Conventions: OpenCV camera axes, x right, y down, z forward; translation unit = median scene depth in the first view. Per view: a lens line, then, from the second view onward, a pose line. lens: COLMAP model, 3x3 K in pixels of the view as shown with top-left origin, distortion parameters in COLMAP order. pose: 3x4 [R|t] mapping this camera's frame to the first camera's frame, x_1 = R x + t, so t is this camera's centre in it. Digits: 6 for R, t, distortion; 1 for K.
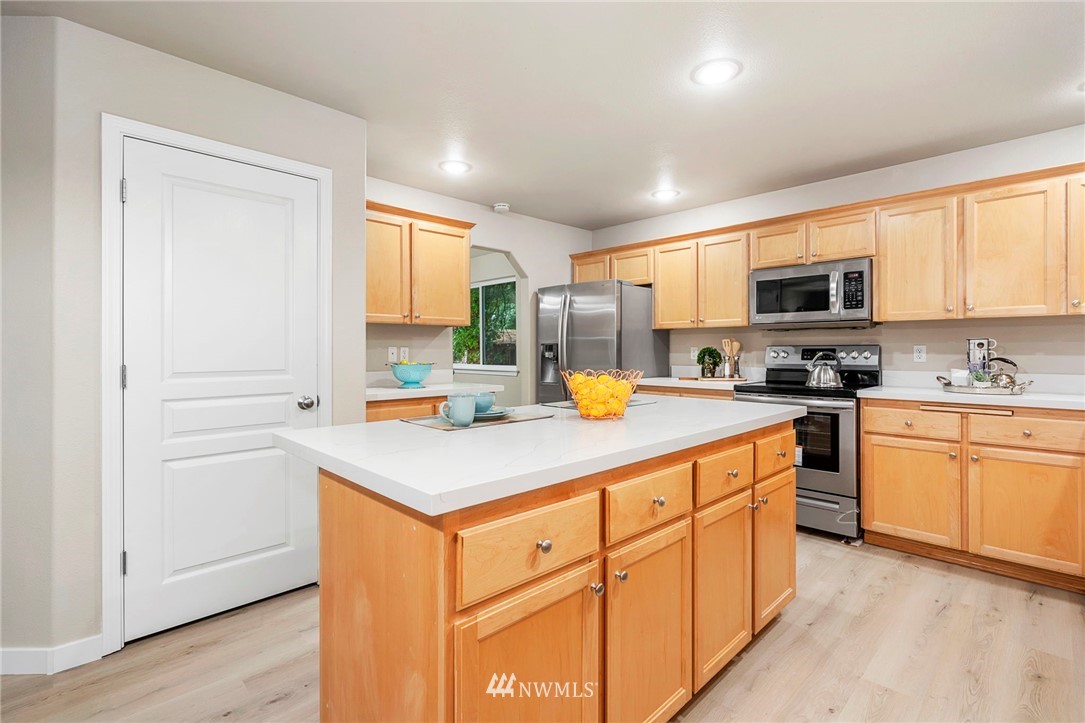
lens RADIAL K [[505.2, 0, 540.7], [0, 505.2, 349.1], [0, 0, 1]] dist [-0.003174, 0.002606]
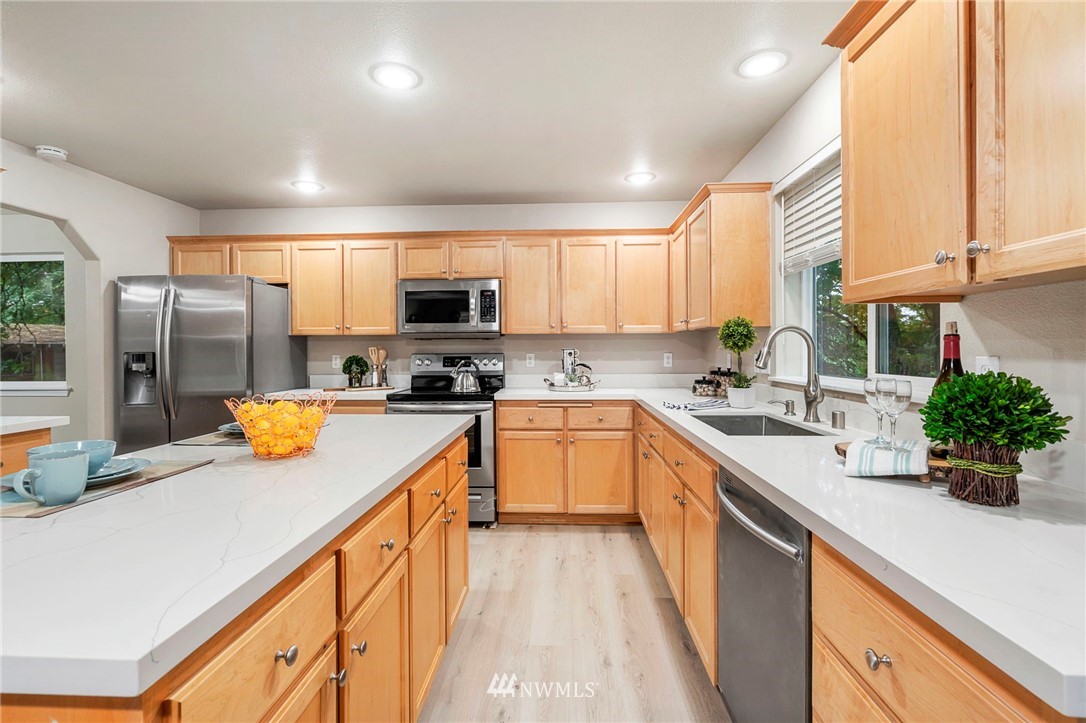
lens RADIAL K [[505.7, 0, 538.7], [0, 505.7, 353.7], [0, 0, 1]] dist [-0.003174, 0.002606]
pose [[0.737153, -0.008502, 0.675673, -0.073712], [0.003362, 0.999955, 0.008914, -0.018544], [-0.675718, -0.004300, 0.737148, 0.072946]]
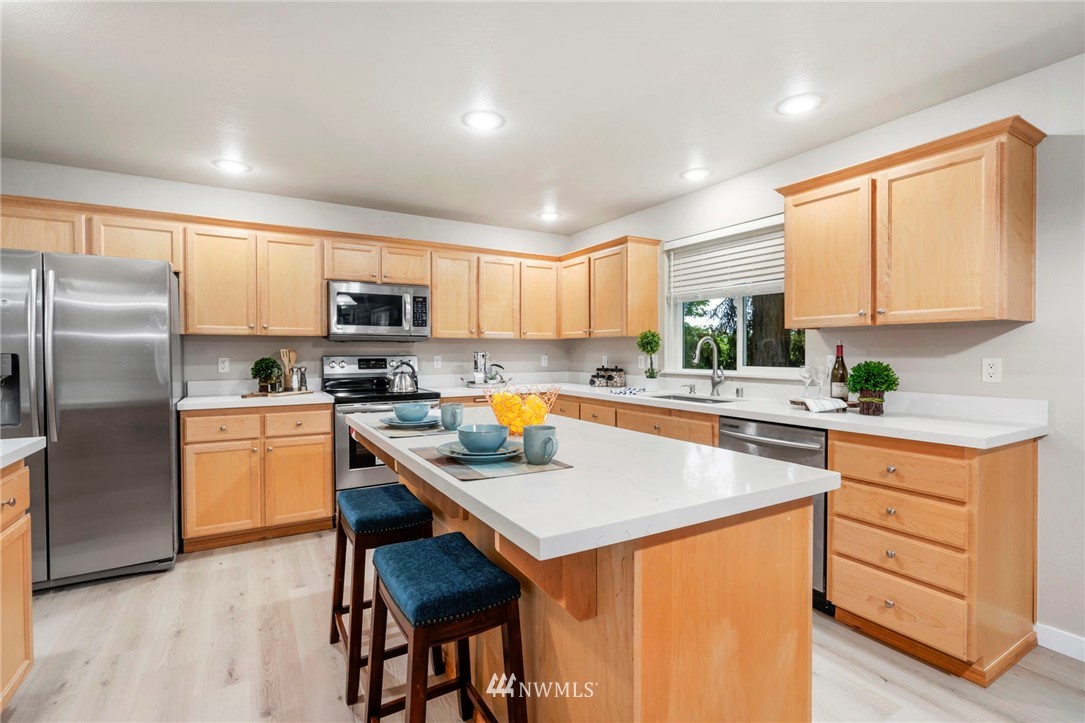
lens RADIAL K [[505.2, 0, 540.1], [0, 505.2, 366.9], [0, 0, 1]] dist [-0.003174, 0.002606]
pose [[0.237001, -0.028417, 0.971094, -0.513757], [-0.000295, 0.999570, 0.029322, -0.017702], [-0.971509, -0.007235, 0.236891, 0.420665]]
